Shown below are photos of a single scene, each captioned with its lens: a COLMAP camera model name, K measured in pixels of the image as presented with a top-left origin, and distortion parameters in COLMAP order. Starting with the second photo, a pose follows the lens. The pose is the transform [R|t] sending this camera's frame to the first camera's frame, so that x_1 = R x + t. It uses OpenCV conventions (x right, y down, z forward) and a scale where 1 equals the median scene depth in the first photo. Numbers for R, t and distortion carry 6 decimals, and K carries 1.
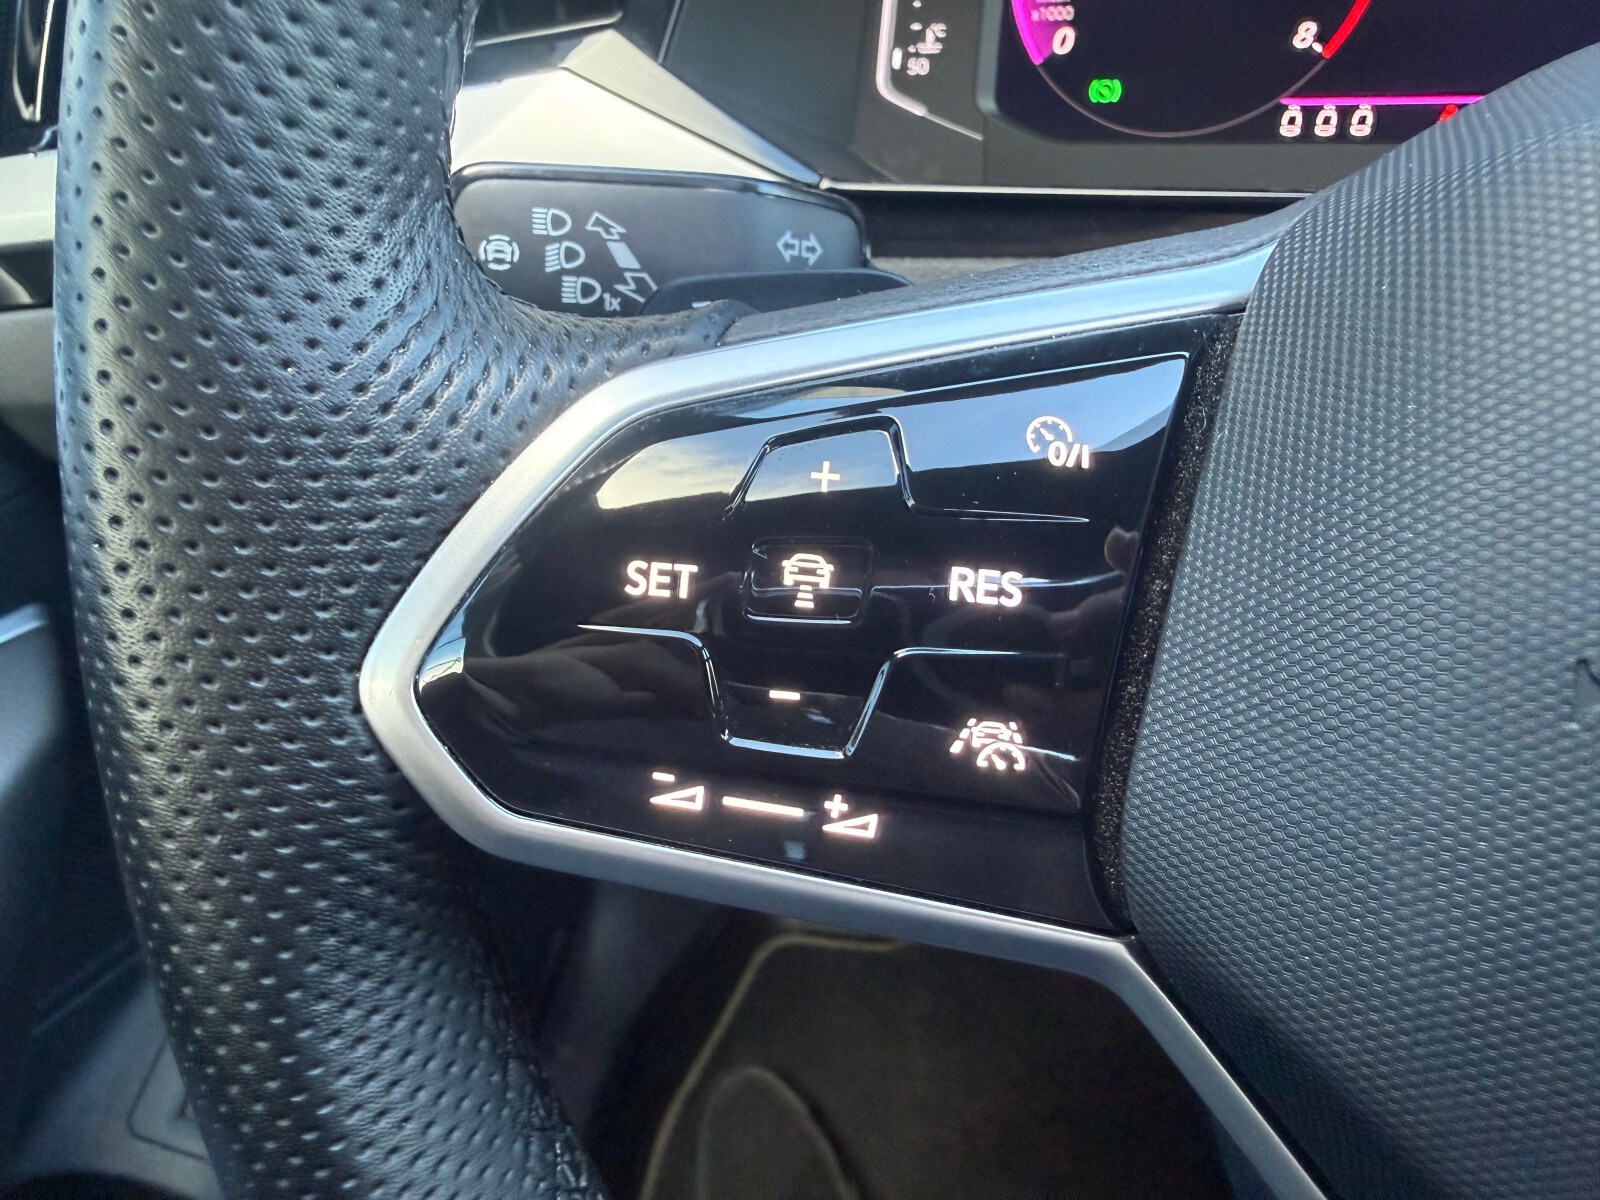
lens RADIAL K [[1103.9, 0, 798.6], [0, 1103.9, 596.9], [0, 0, 1]] dist [0.001358, 0.000735]
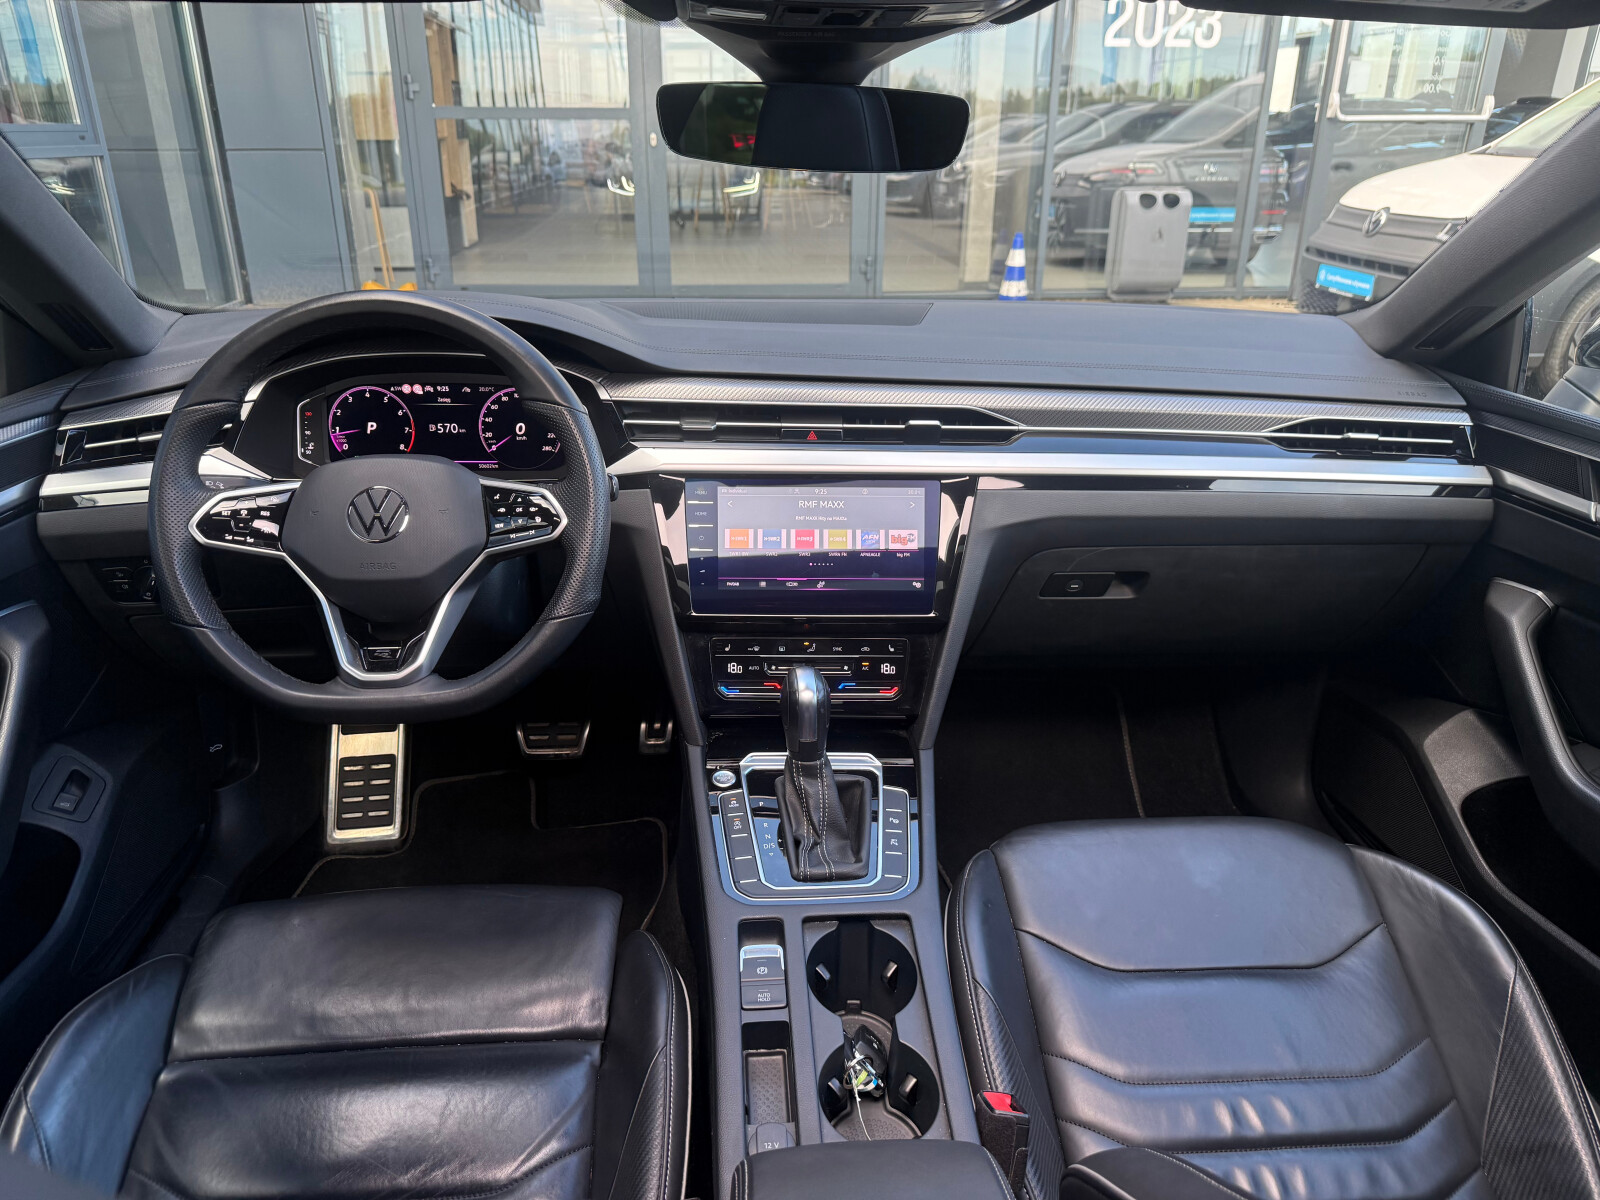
lens RADIAL K [[1140.6, 0, 800.2], [0, 1140.6, 599.7], [0, 0, 1]] dist [0.155910, -0.272483]
pose [[0.955319, -0.043801, 0.292312, 0.762589], [0.121514, 0.959721, -0.253320, 1.792641], [-0.269442, 0.277521, 0.922162, -4.384735]]
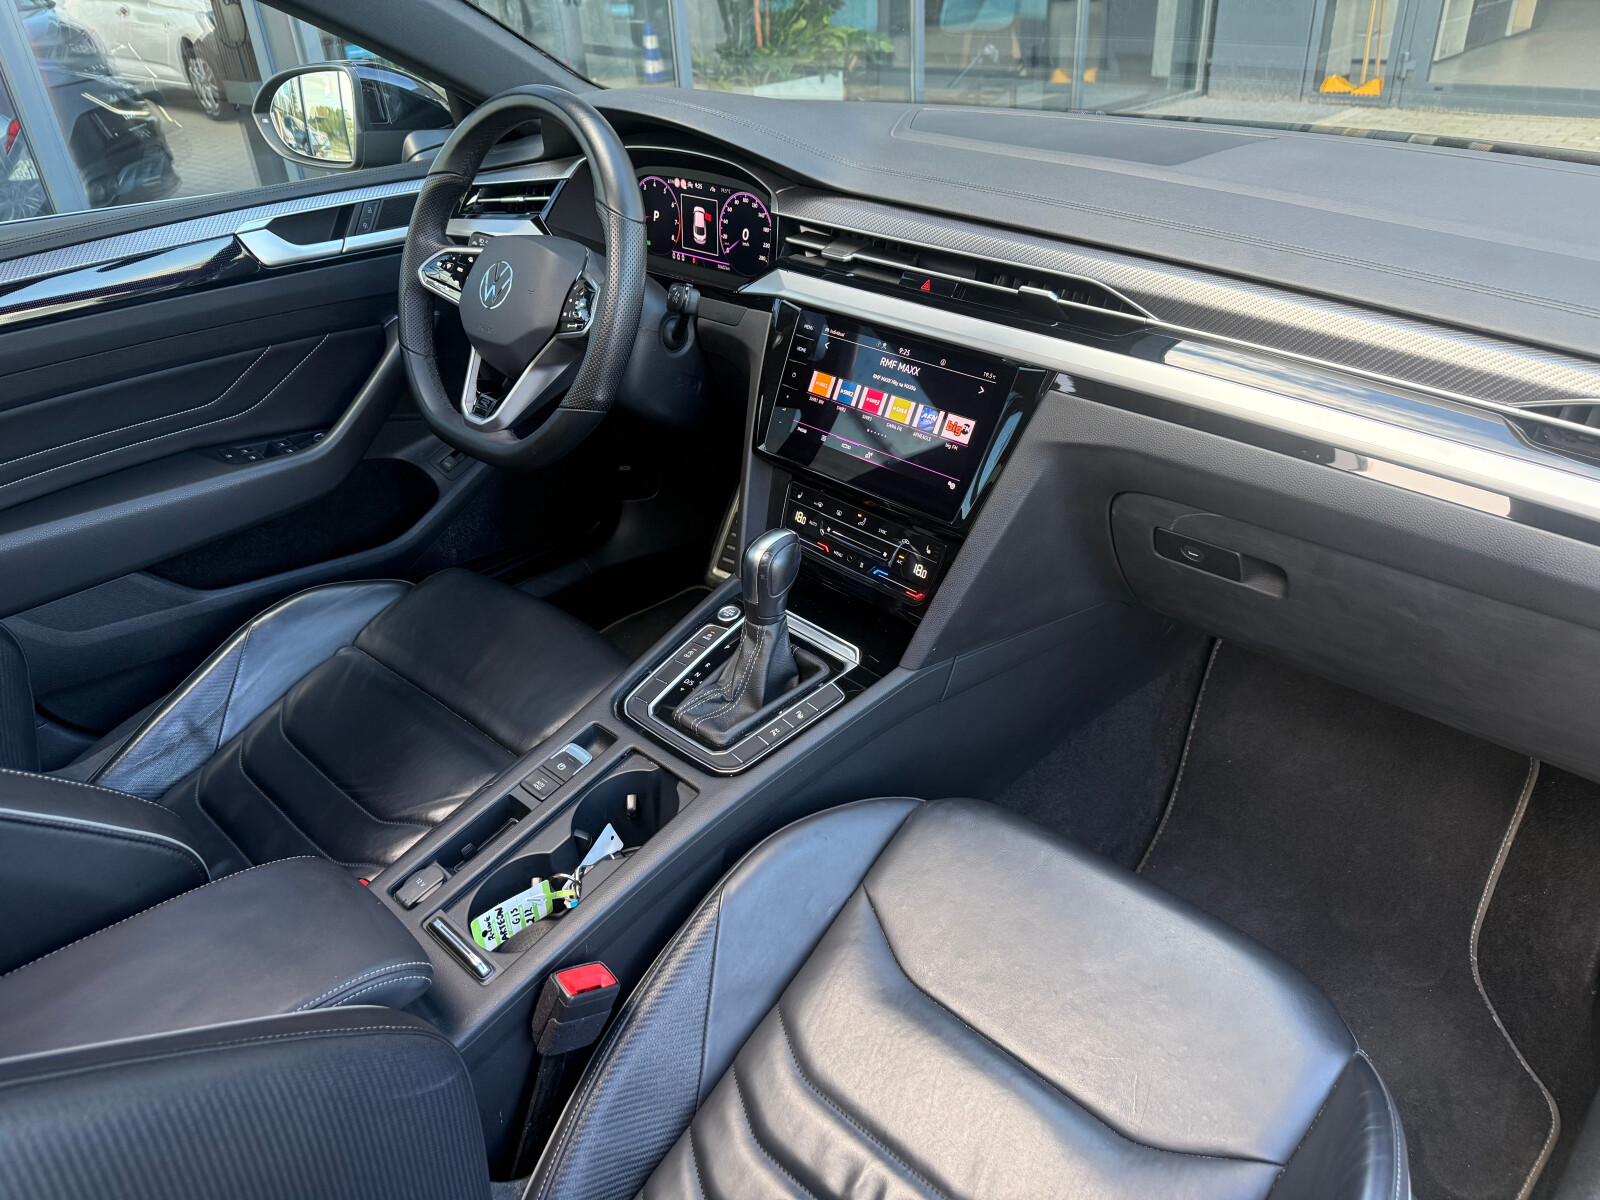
lens RADIAL K [[1140.6, 0, 800.2], [0, 1140.6, 599.7], [0, 0, 1]] dist [0.155910, -0.272483]
pose [[0.855460, 0.282104, -0.434288, 4.523657], [-0.320515, 0.947106, -0.016130, 1.115551], [0.406767, 0.152994, 0.900630, -3.860724]]
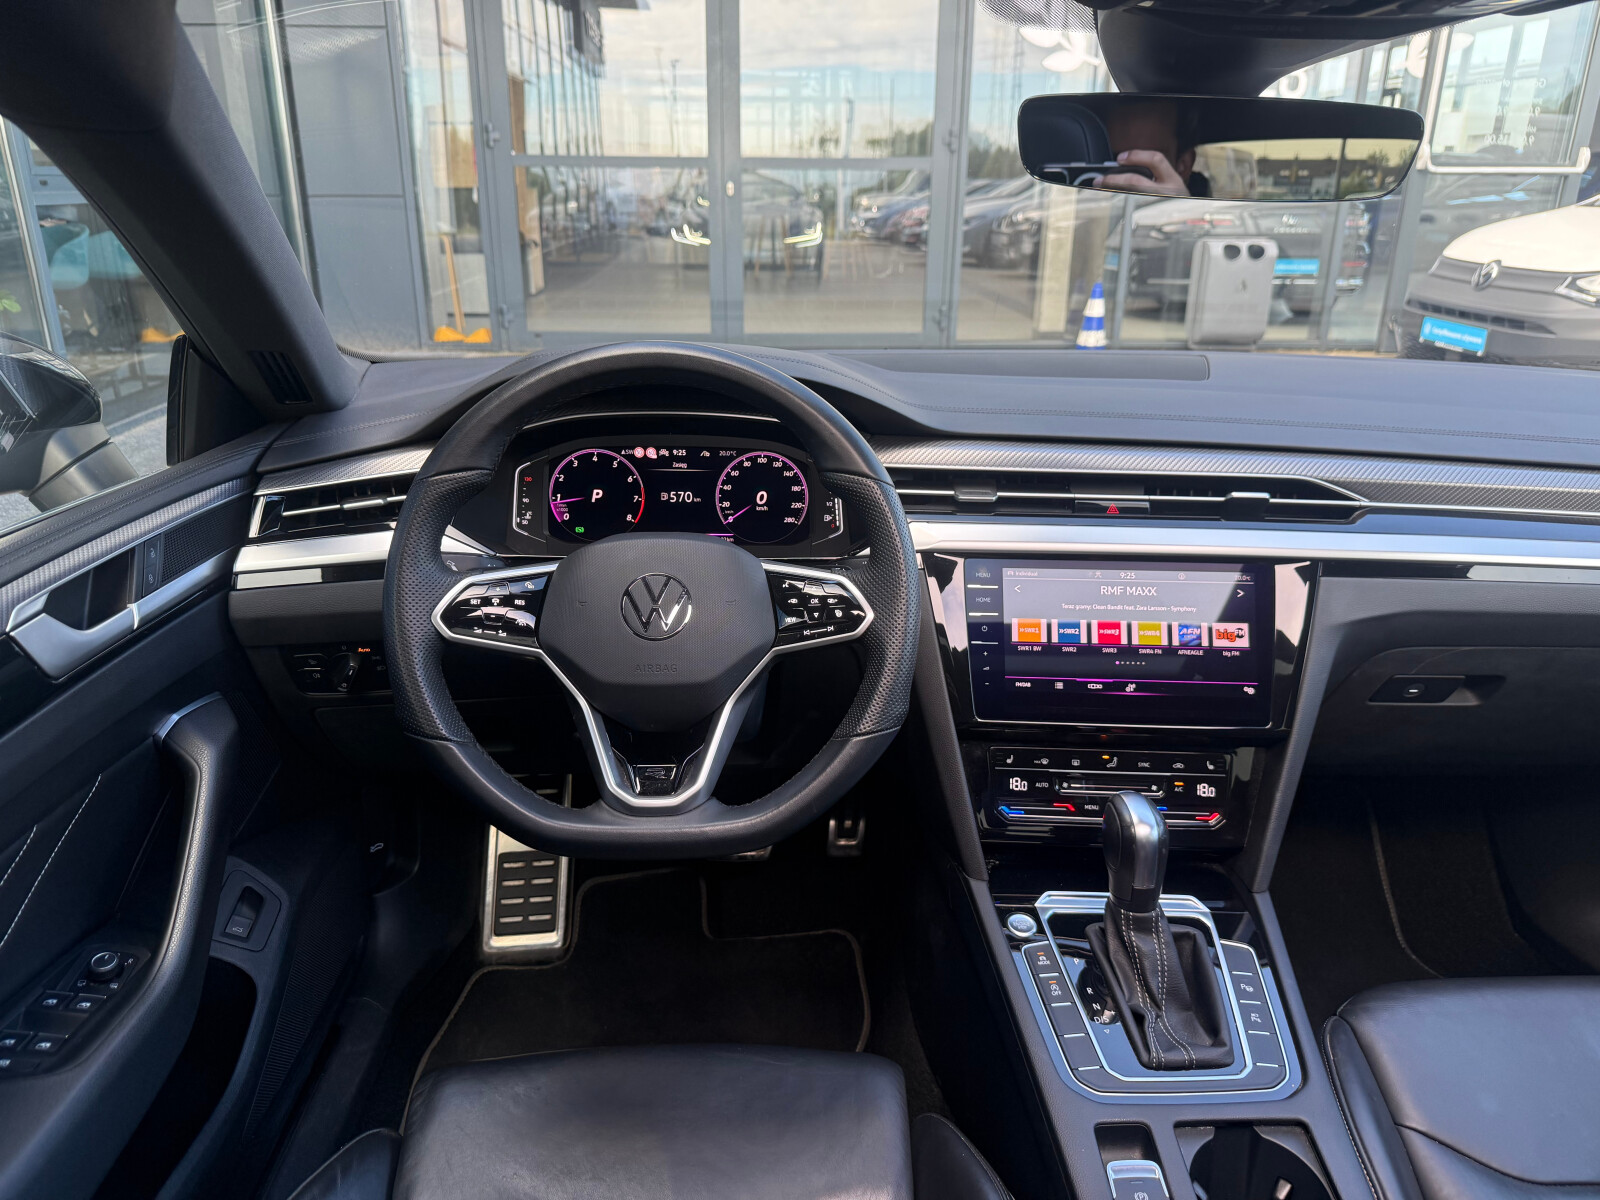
lens RADIAL K [[1134.0, 0, 794.7], [0, 1134.0, 588.9], [0, 0, 1]] dist [0.162869, -0.250800]
pose [[0.963230, -0.015056, 0.268255, -0.058653], [0.098567, 0.948617, -0.300685, 1.223793], [-0.249944, 0.316070, 0.915220, -3.377923]]
